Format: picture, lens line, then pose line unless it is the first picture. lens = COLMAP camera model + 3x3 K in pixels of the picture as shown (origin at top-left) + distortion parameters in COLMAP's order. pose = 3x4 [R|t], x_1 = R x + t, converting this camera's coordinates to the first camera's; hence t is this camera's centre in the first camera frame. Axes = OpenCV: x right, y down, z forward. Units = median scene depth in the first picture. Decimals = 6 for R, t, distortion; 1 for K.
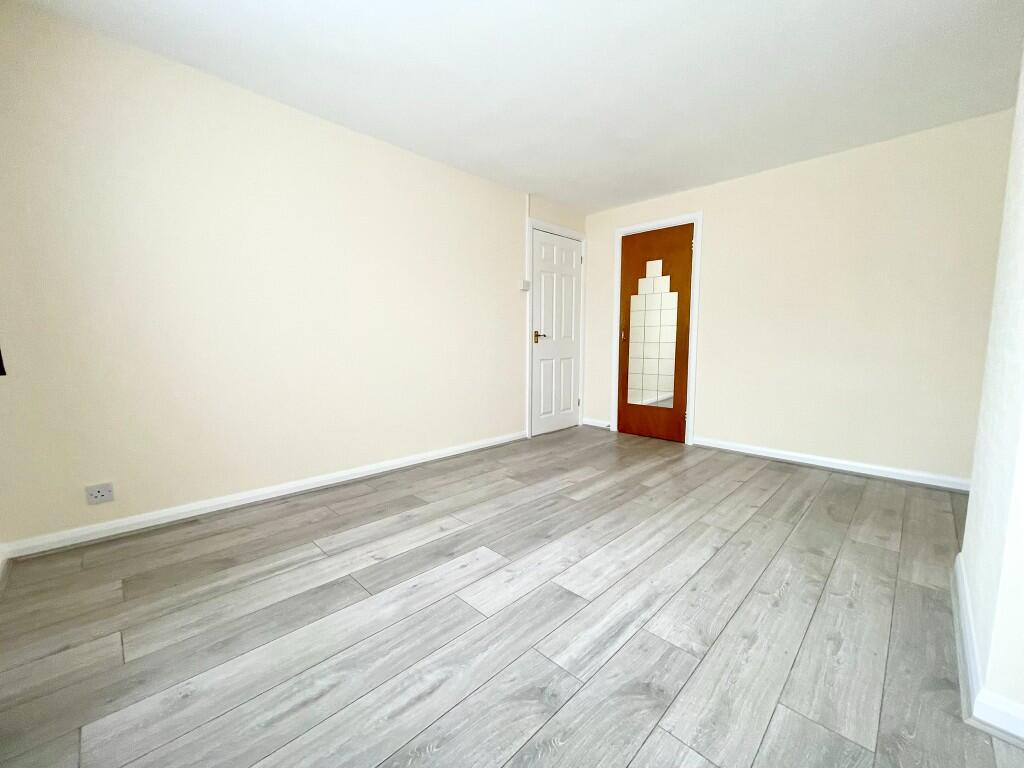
lens RADIAL K [[415.5, 0, 512.4], [0, 415.5, 379.6], [0, 0, 1]] dist [-0.002207, 0.000530]
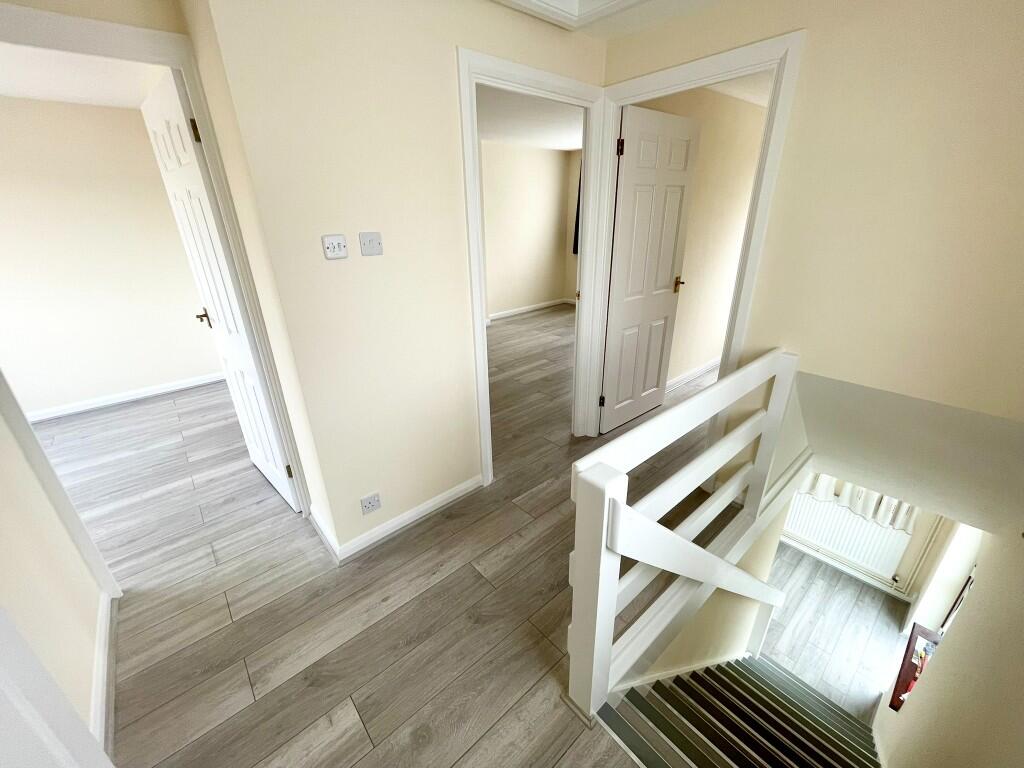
lens RADIAL K [[415.5, 0, 515.4], [0, 415.5, 386.1], [0, 0, 1]] dist [-0.002207, 0.000530]
pose [[-0.997365, -0.010337, 0.071806, 0.173476], [0.024992, 0.880254, 0.473845, -0.523423], [-0.068105, 0.474391, -0.877676, 2.991746]]
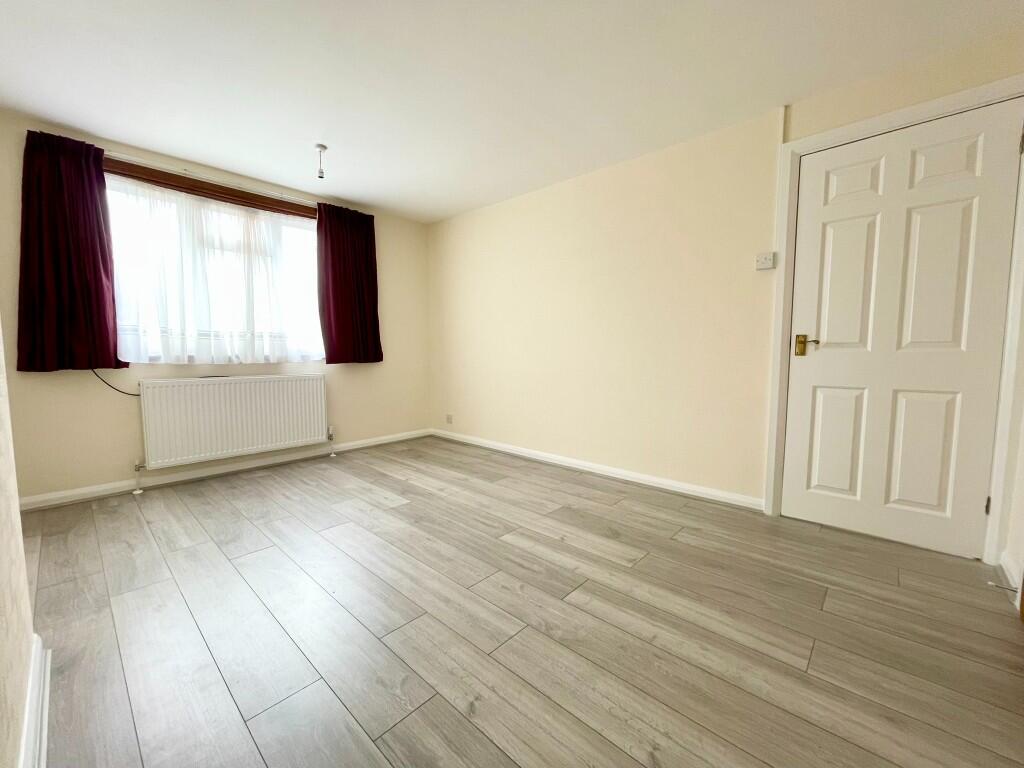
lens RADIAL K [[415.5, 0, 512.9], [0, 415.5, 387.2], [0, 0, 1]] dist [-0.002207, 0.000530]
pose [[0.035778, 0.086746, -0.995588, 1.112885], [-0.092319, 0.992253, 0.083138, -0.102911], [0.995086, 0.088938, 0.043509, 1.088191]]
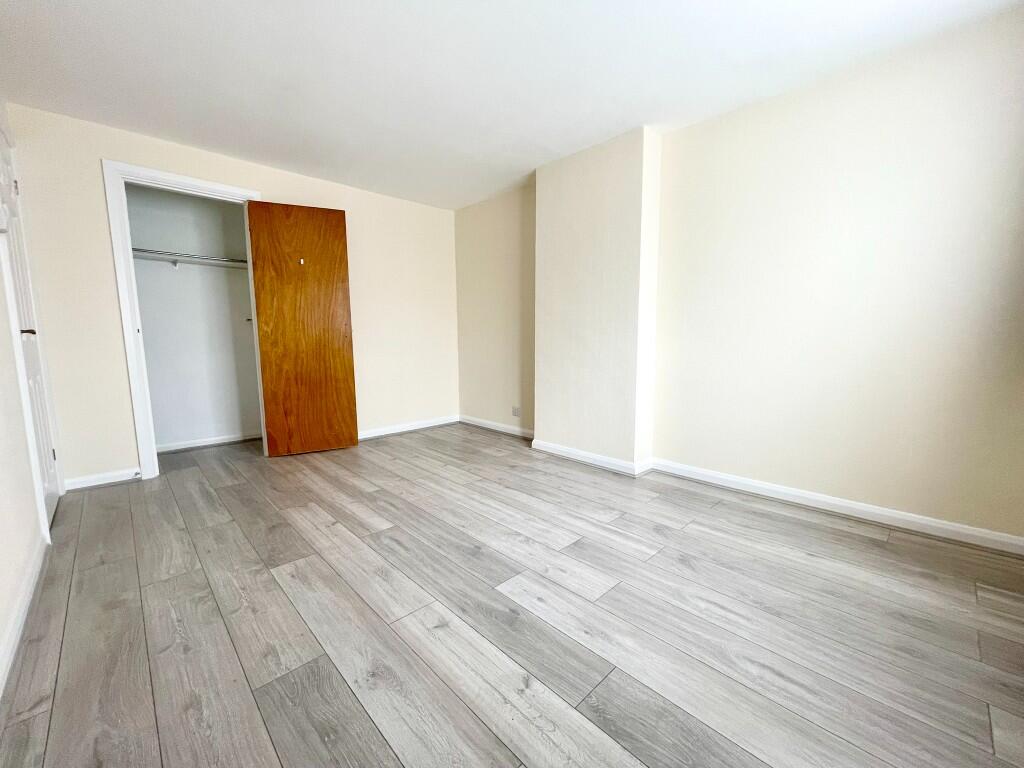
lens RADIAL K [[415.5, 0, 514.6], [0, 415.5, 386.2], [0, 0, 1]] dist [-0.002207, 0.000530]
pose [[0.020640, -0.125314, 0.991902, -0.744069], [0.098027, 0.987587, 0.122729, -0.086930], [-0.994970, 0.094700, 0.032668, 0.784401]]
